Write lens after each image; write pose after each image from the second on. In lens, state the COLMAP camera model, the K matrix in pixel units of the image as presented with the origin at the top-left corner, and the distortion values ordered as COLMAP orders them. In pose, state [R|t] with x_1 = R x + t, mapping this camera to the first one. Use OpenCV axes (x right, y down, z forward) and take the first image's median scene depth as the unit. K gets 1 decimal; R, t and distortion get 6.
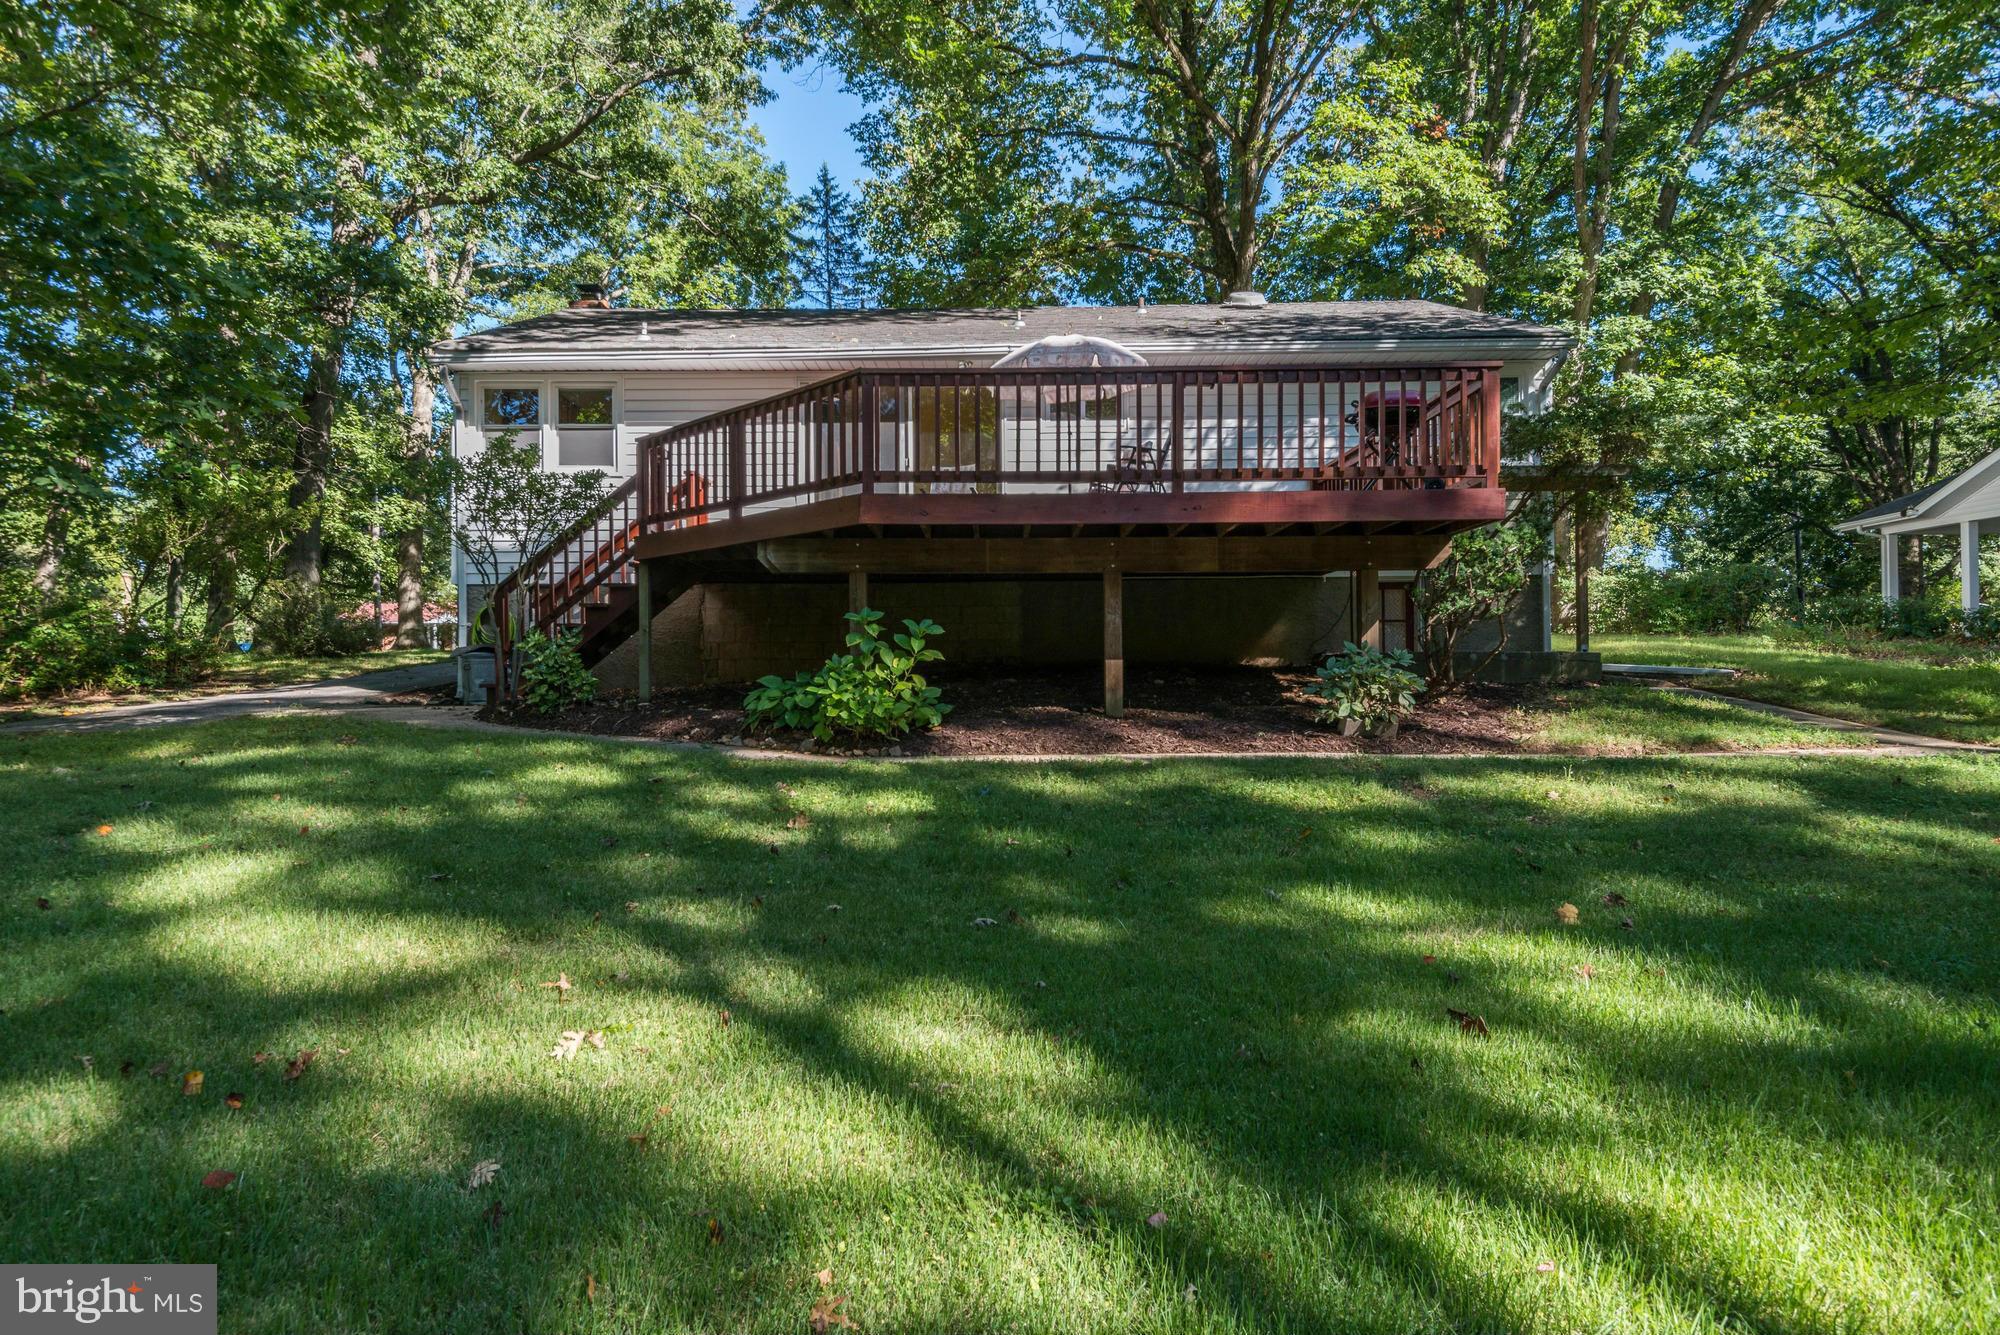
lens RADIAL K [[1129.1, 0, 998.5], [0, 1129.1, 628.7], [0, 0, 1]] dist [0.024023, -0.000385]
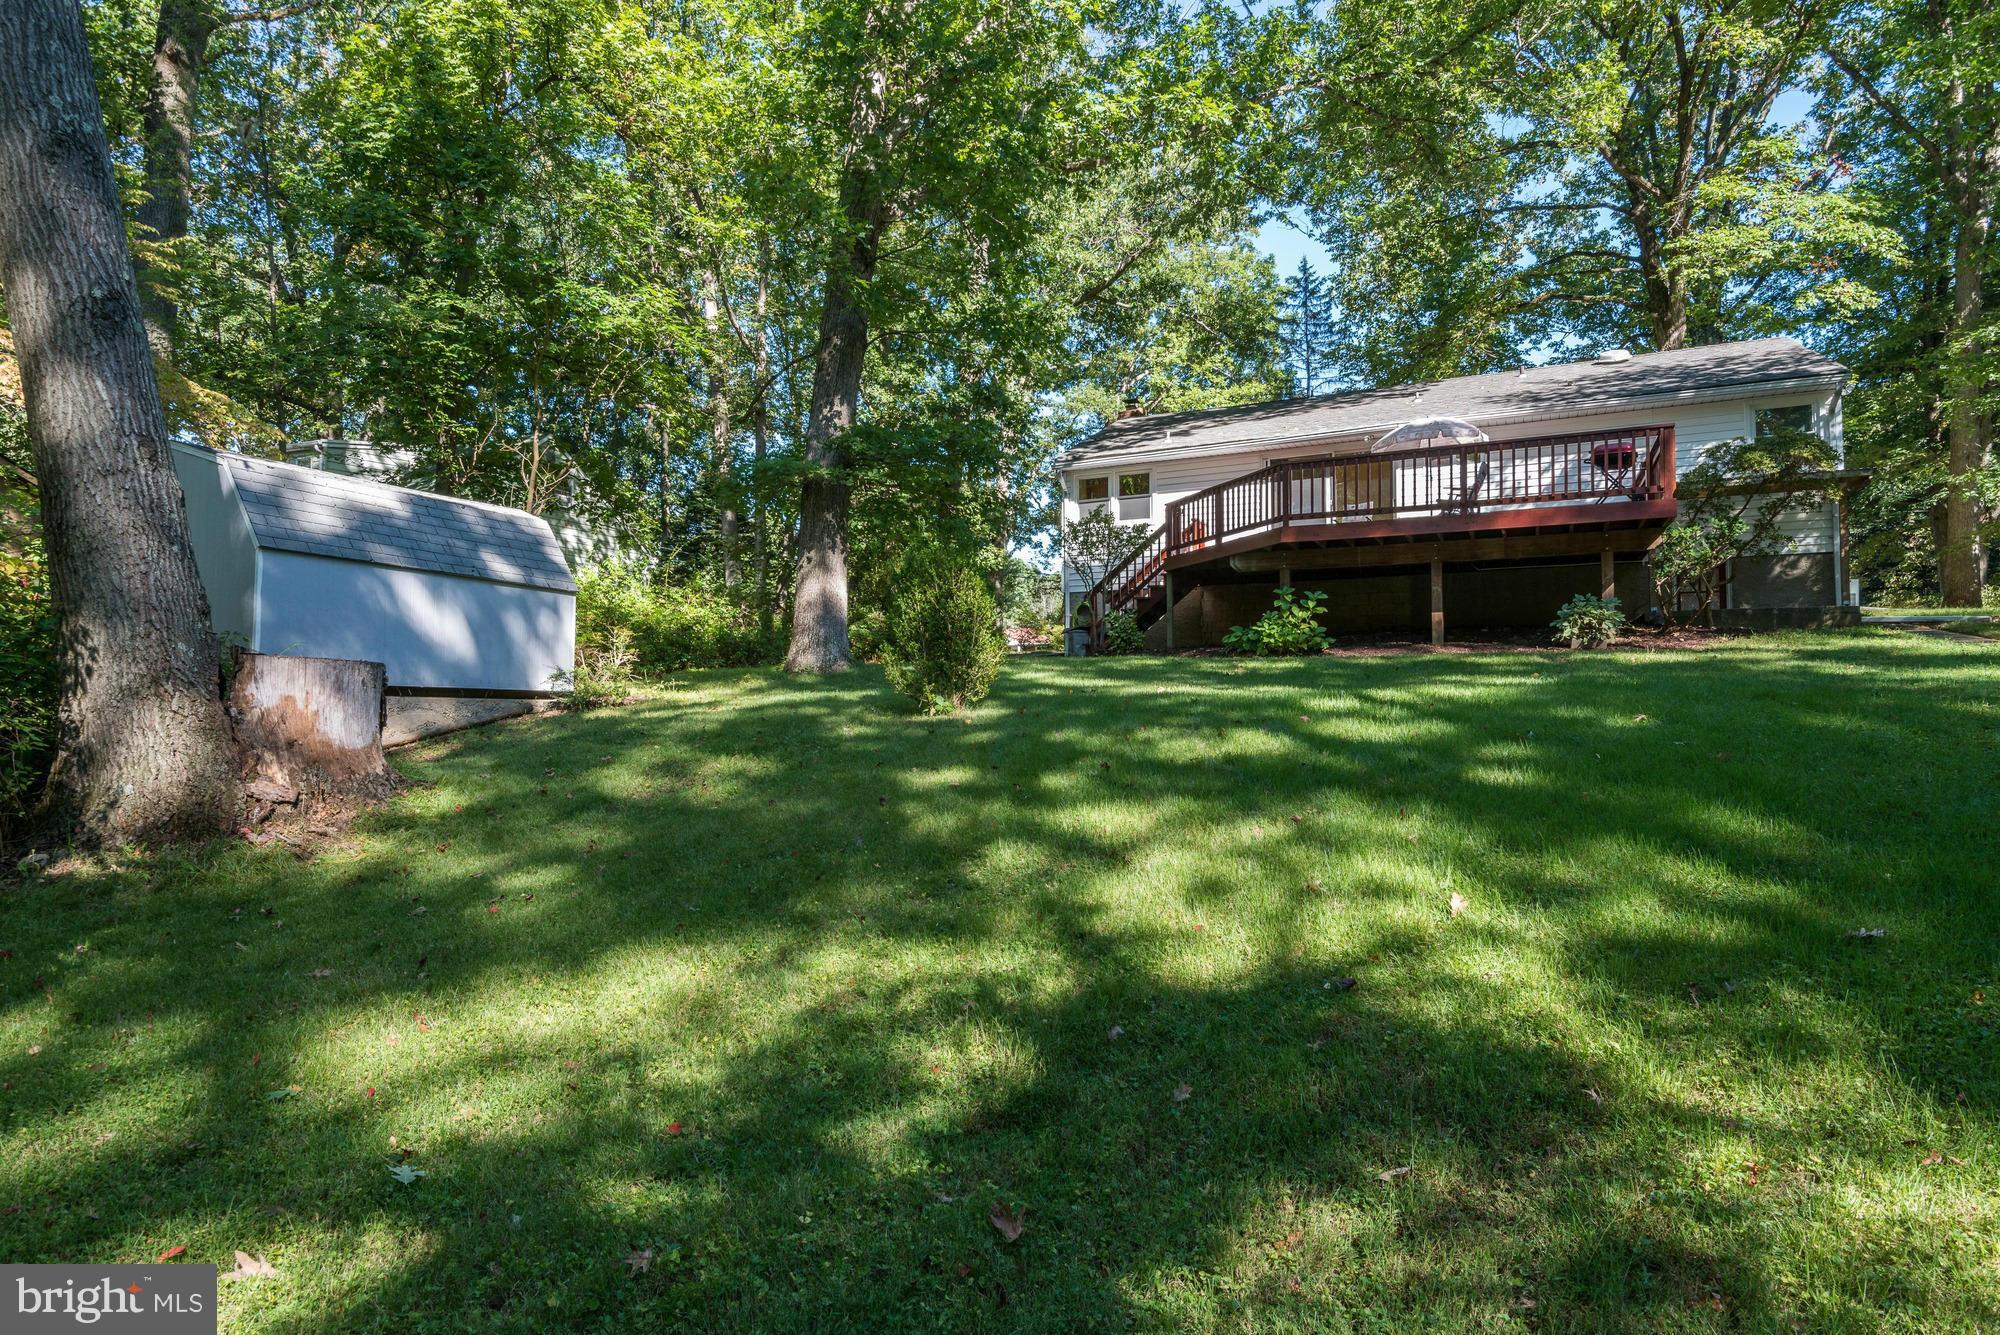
lens RADIAL K [[912.5, 0, 985.4], [0, 912.5, 662.9], [0, 0, 1]] dist [0.031637, -0.024495]
pose [[0.881232, 0.004908, -0.472658, 0.111221], [0.007600, 0.999670, 0.024551, 0.045628], [0.472623, -0.025228, 0.880904, -0.403255]]
